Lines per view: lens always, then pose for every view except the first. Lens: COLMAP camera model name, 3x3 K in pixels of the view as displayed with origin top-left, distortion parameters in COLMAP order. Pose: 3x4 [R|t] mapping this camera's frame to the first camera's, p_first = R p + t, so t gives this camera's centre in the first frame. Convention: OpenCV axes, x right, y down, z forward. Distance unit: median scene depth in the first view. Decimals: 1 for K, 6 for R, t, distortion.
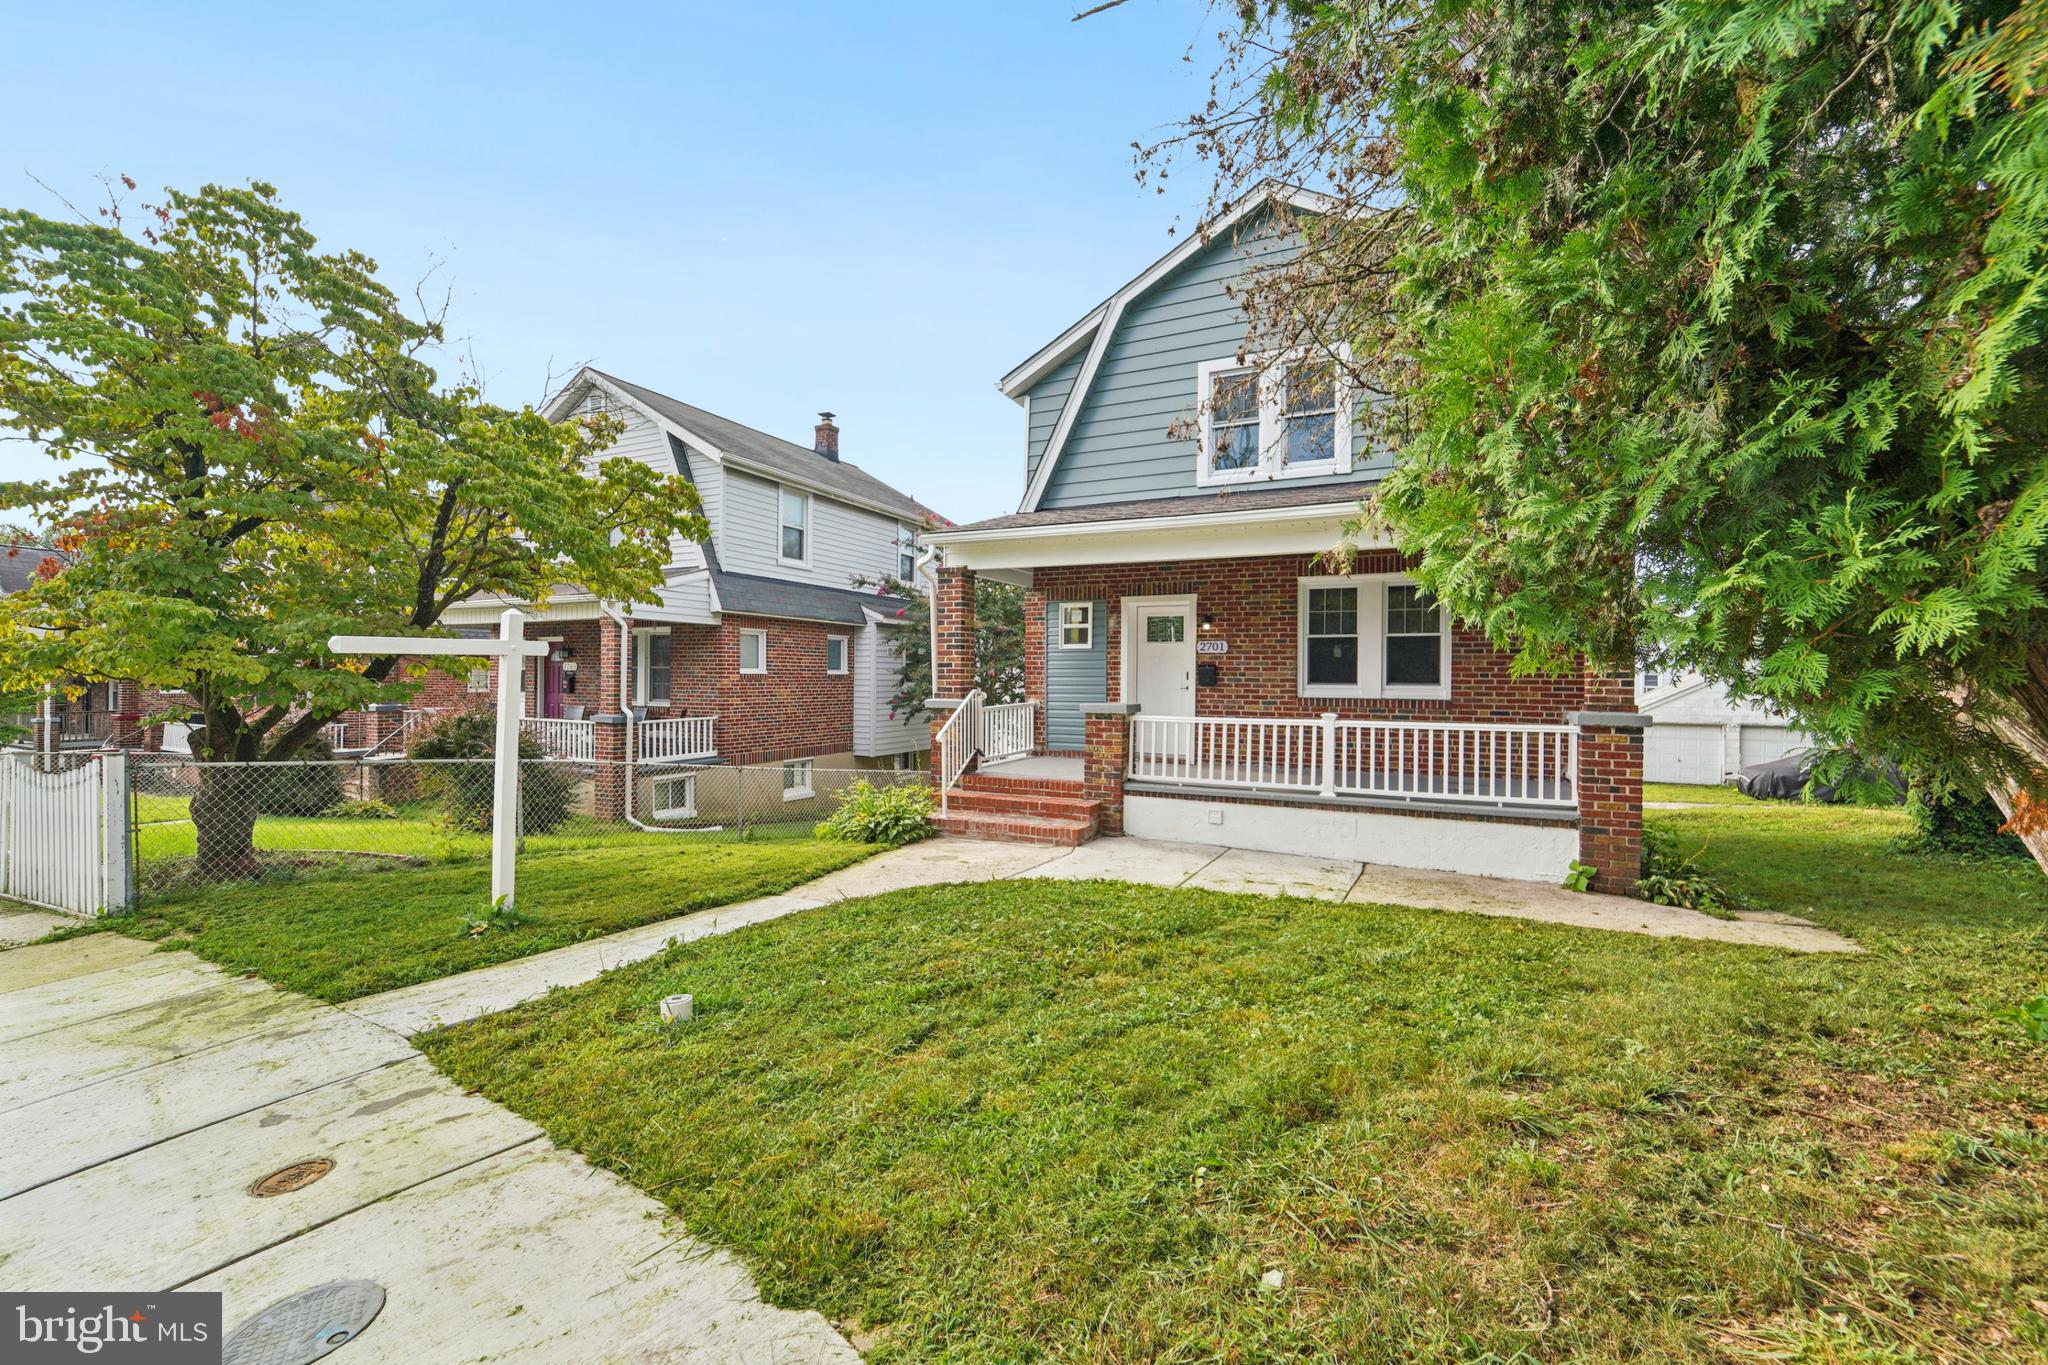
lens RADIAL K [[833.2, 0, 1031.7], [0, 833.2, 675.4], [0, 0, 1]] dist [-0.010844, -0.000083]
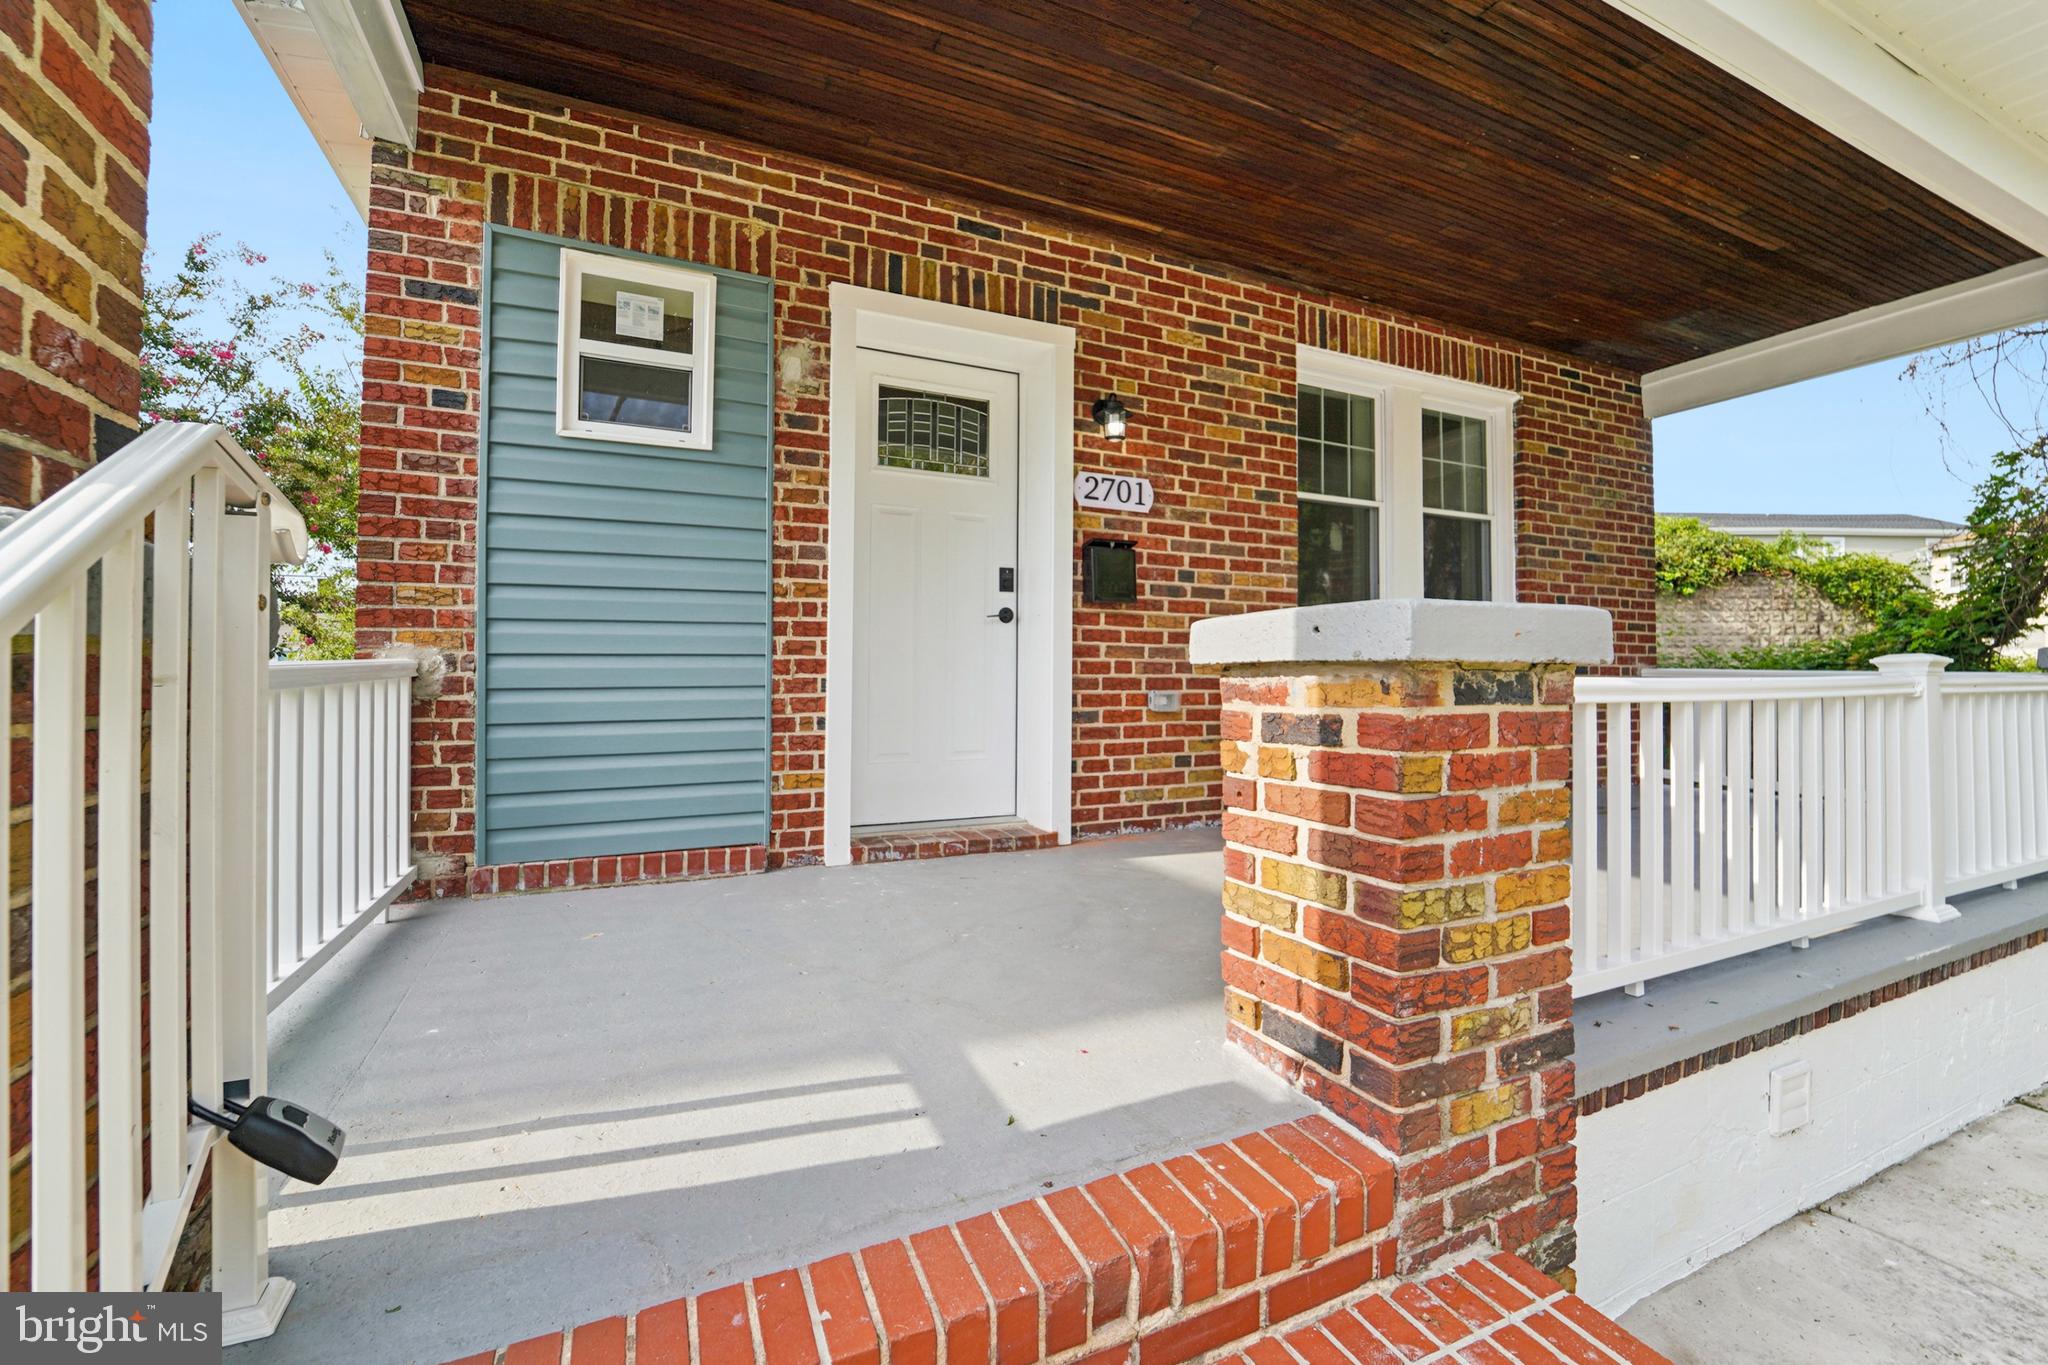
lens RADIAL K [[833.2, 0, 1031.7], [0, 833.2, 675.4], [0, 0, 1]] dist [-0.010844, -0.000083]
pose [[0.624426, -0.005313, 0.781066, -0.079095], [0.001949, 0.999984, 0.005244, 0.042354], [-0.781081, -0.001752, 0.624427, 0.880788]]
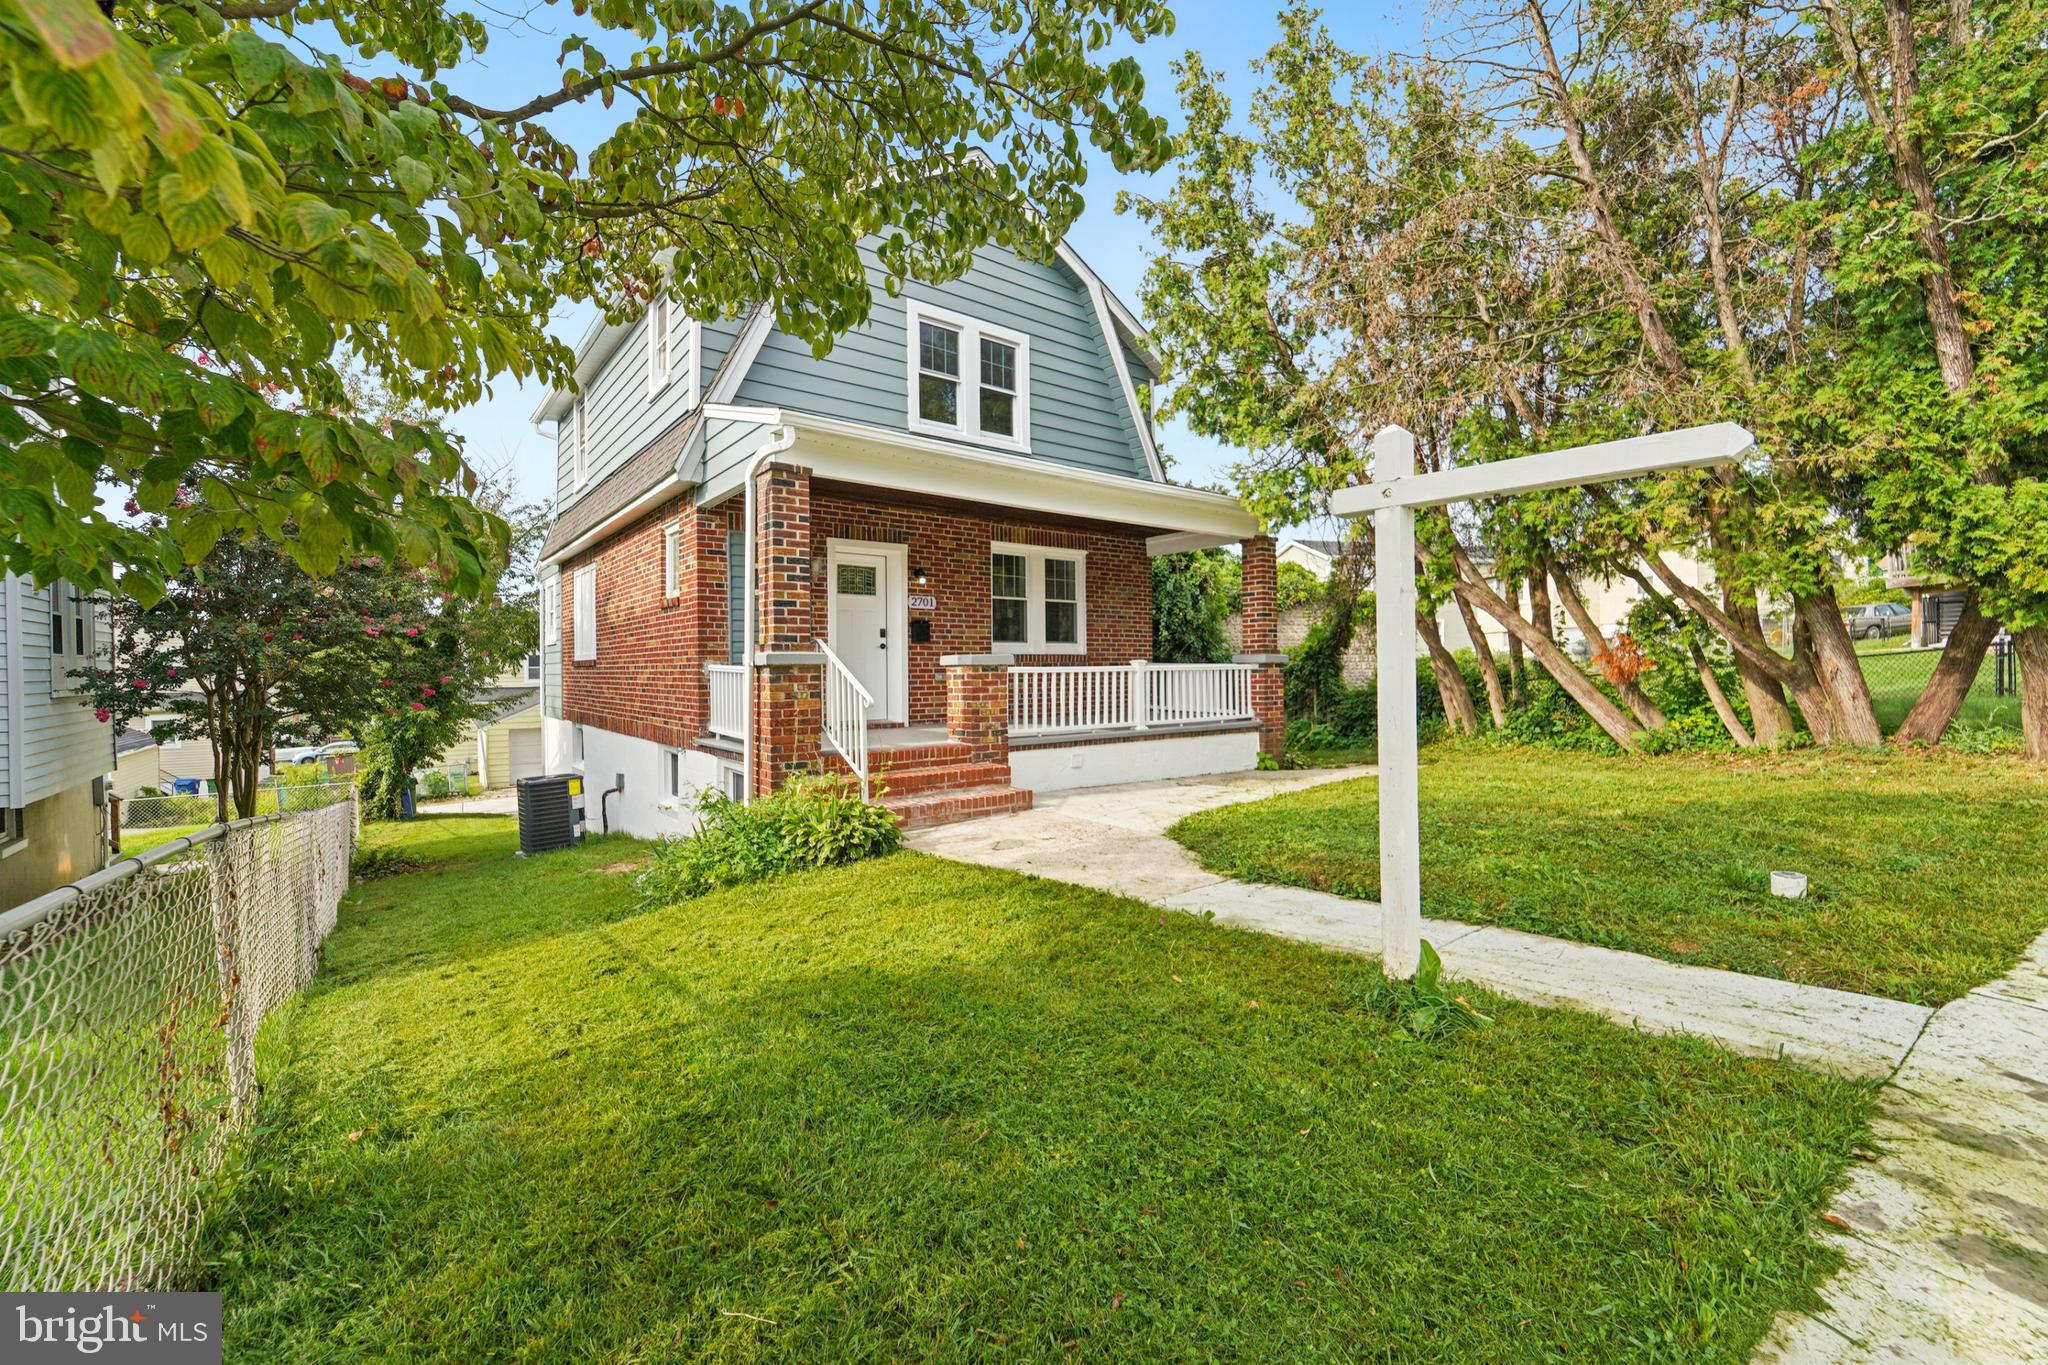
lens RADIAL K [[833.2, 0, 1031.7], [0, 833.2, 675.4], [0, 0, 1]] dist [-0.010844, -0.000083]
pose [[0.422040, -0.017031, 0.906417, -0.649607], [0.010103, 0.999850, 0.014083, 0.040408], [-0.906521, 0.003213, 0.422149, 0.522933]]
